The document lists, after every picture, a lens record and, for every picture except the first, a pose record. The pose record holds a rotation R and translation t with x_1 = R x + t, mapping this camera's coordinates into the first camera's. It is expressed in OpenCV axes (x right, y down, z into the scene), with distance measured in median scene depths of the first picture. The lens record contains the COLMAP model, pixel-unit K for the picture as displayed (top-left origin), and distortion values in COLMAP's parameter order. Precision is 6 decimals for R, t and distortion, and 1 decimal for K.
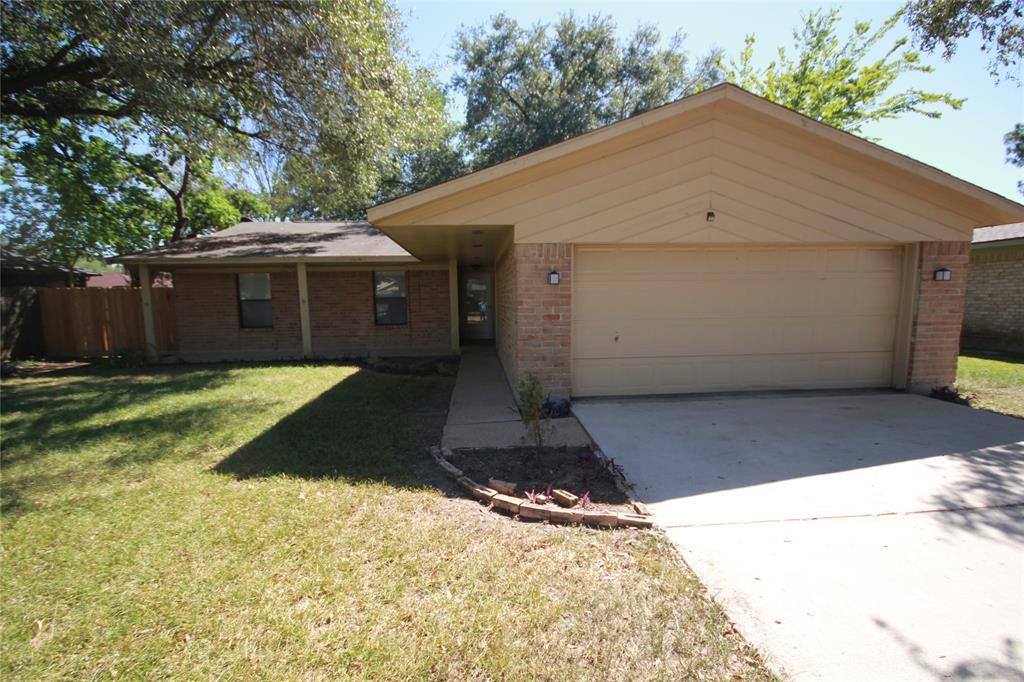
lens RADIAL K [[469.6, 0, 509.4], [0, 469.6, 356.5], [0, 0, 1]] dist [0.012540, -0.020305]
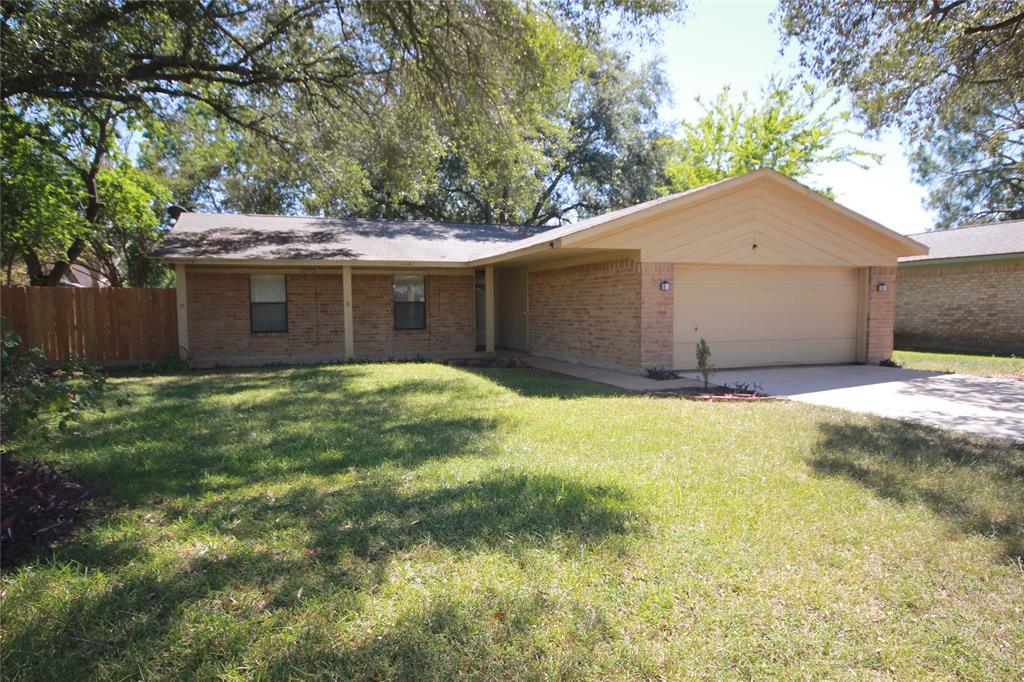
lens RADIAL K [[663.7, 0, 513.2], [0, 663.7, 355.0], [0, 0, 1]] dist [0.004020, 0.001385]
pose [[0.962754, -0.011533, 0.270134, -0.572552], [0.027182, 0.998157, -0.054261, 0.090833], [-0.269010, 0.059583, 0.961293, -0.524173]]
